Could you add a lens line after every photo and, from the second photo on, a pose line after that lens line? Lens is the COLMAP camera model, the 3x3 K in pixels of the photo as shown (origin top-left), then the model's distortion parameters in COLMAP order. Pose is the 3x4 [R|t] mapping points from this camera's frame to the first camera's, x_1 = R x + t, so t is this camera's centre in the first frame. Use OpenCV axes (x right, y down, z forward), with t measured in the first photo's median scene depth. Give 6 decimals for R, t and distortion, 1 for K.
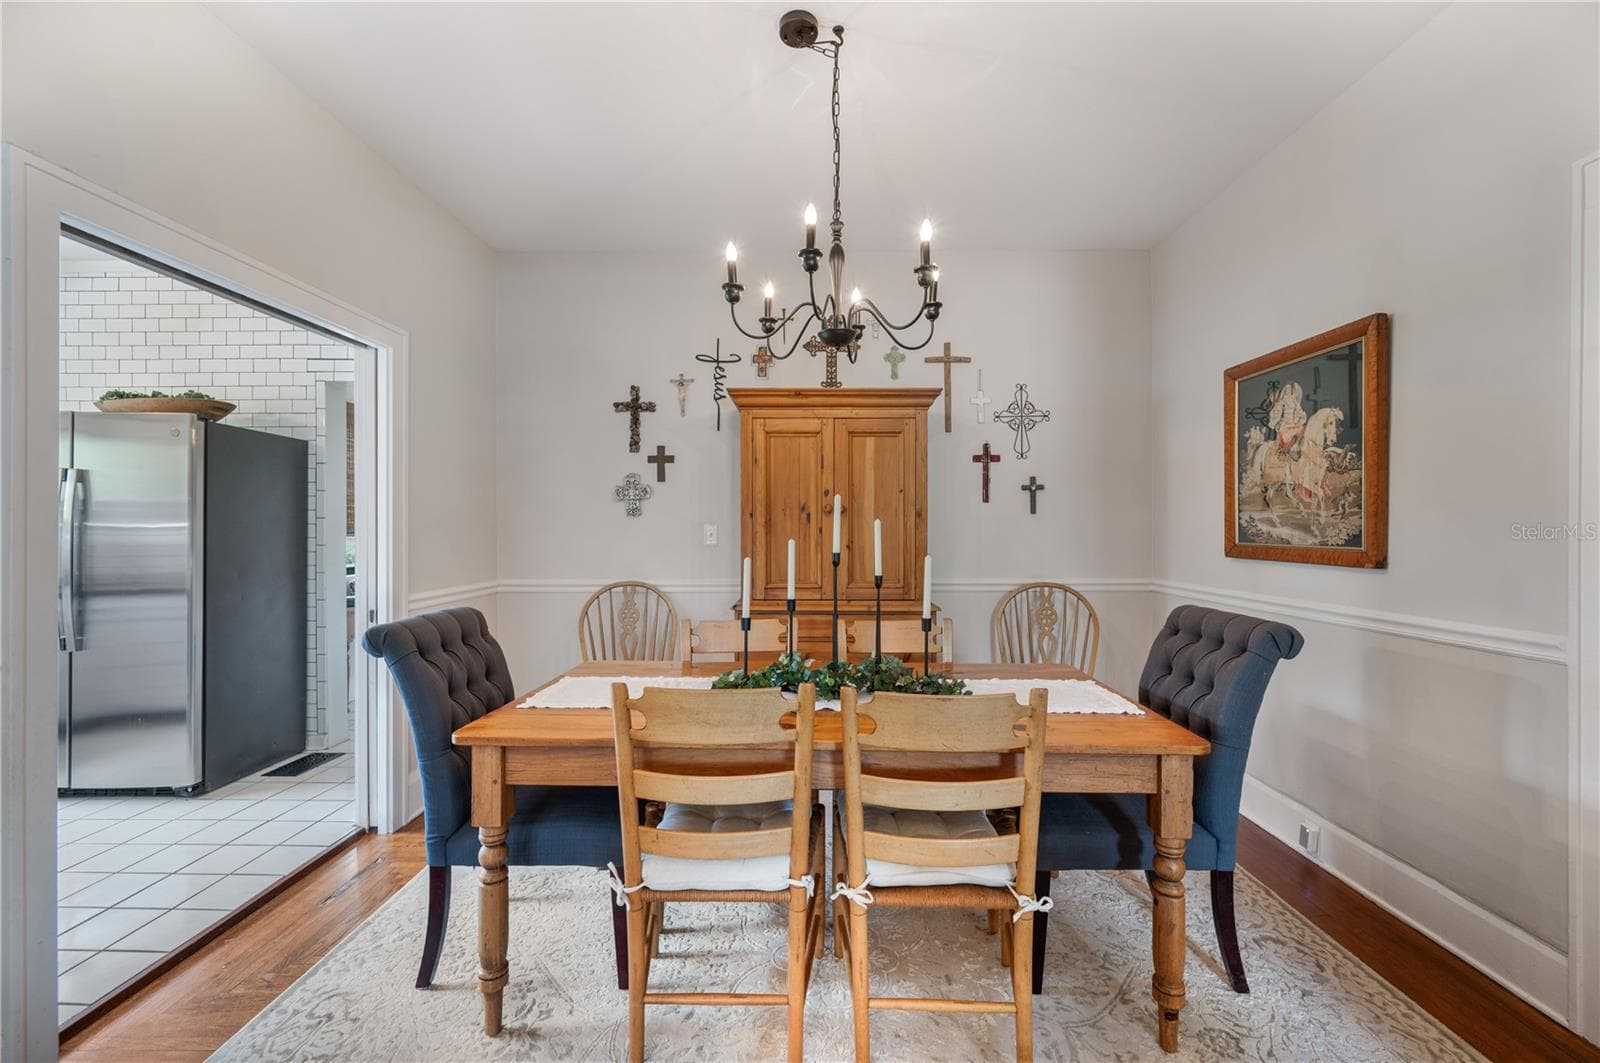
lens RADIAL K [[647.7, 0, 804.8], [0, 647.7, 537.8], [0, 0, 1]] dist [0.001922, -0.001643]
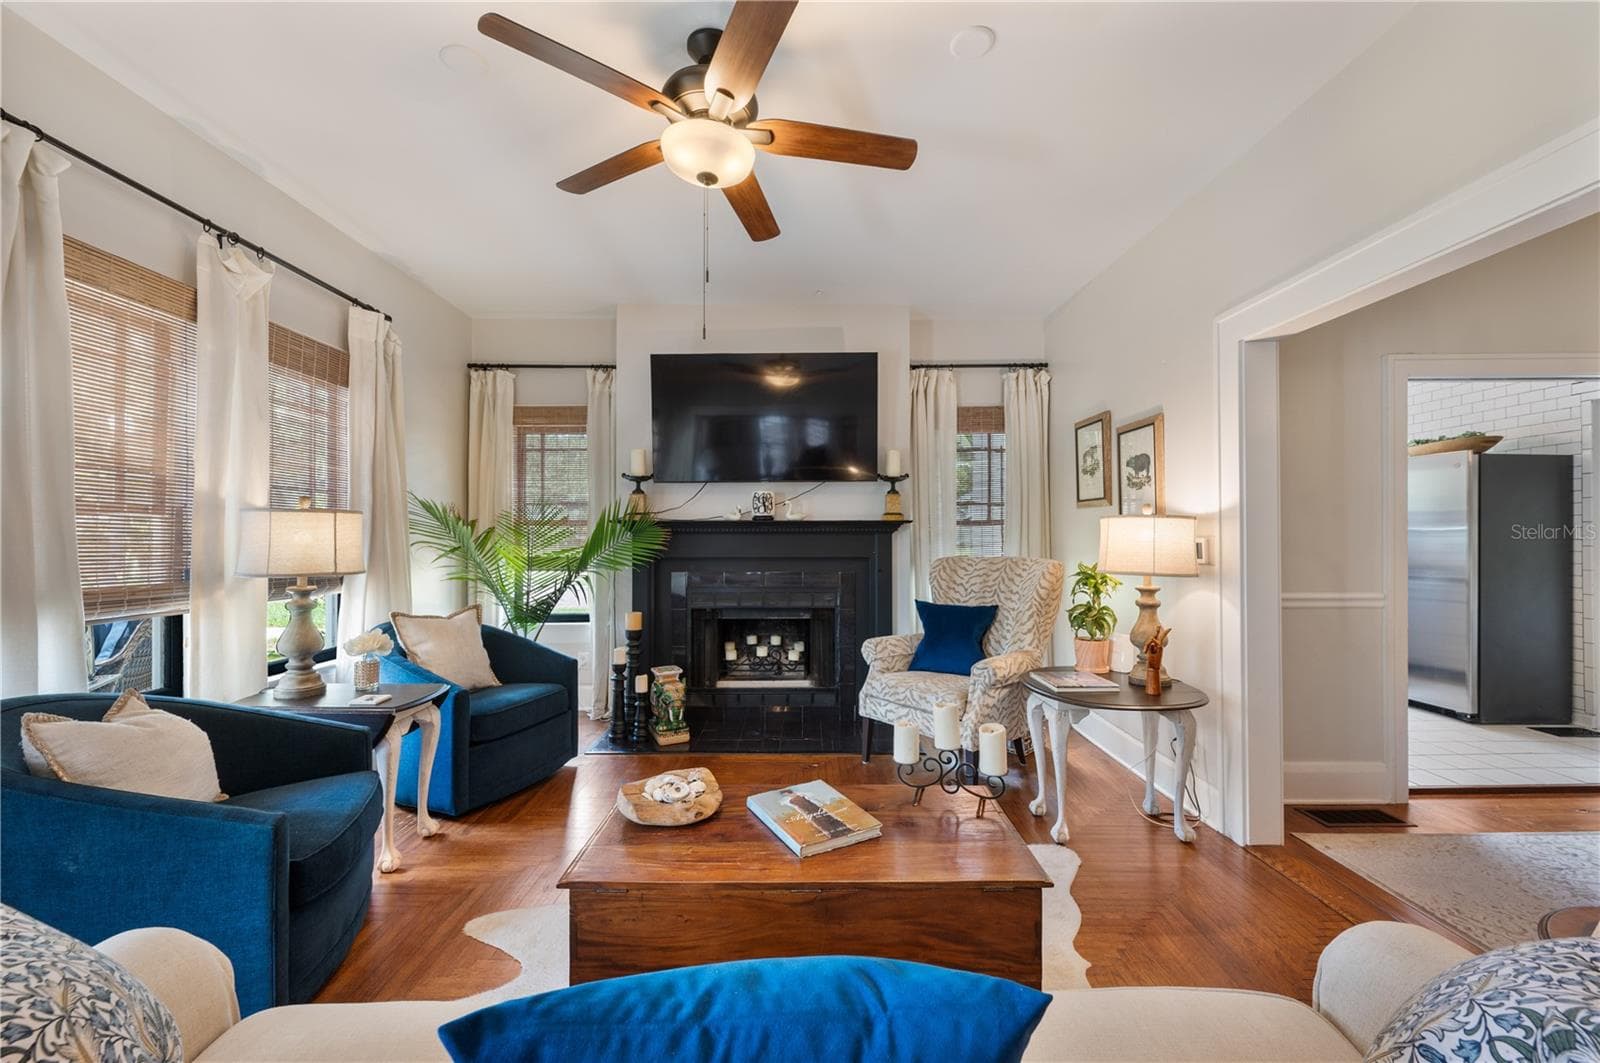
lens RADIAL K [[647.7, 0, 803.4], [0, 647.7, 522.9], [0, 0, 1]] dist [0.001922, -0.001643]
pose [[0.027978, -0.016209, -0.999477, 0.429418], [-0.010415, 0.999810, -0.016506, 0.003877], [0.999554, 0.010871, 0.027804, -0.496740]]
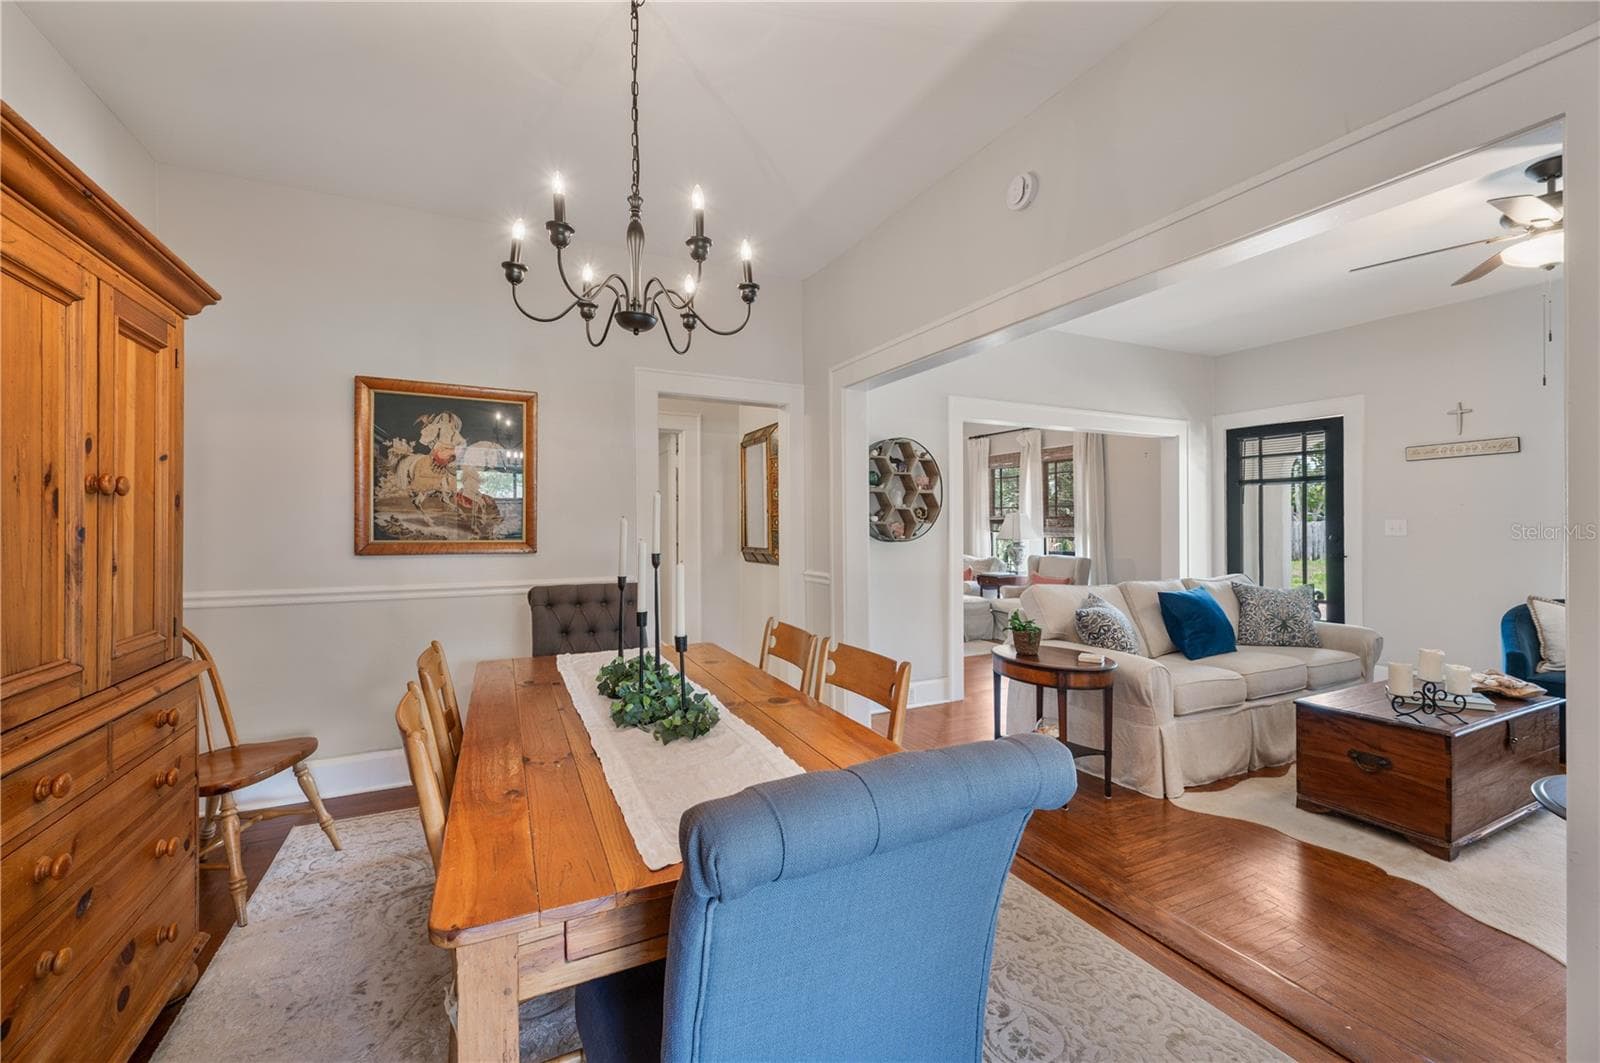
lens RADIAL K [[647.7, 0, 821.2], [0, 647.7, 521.1], [0, 0, 1]] dist [0.001922, -0.001643]
pose [[-0.460430, 0.013365, 0.887595, -0.618724], [0.015297, 0.999858, -0.007120, -0.006204], [-0.887564, 0.010299, -0.460569, 0.817712]]
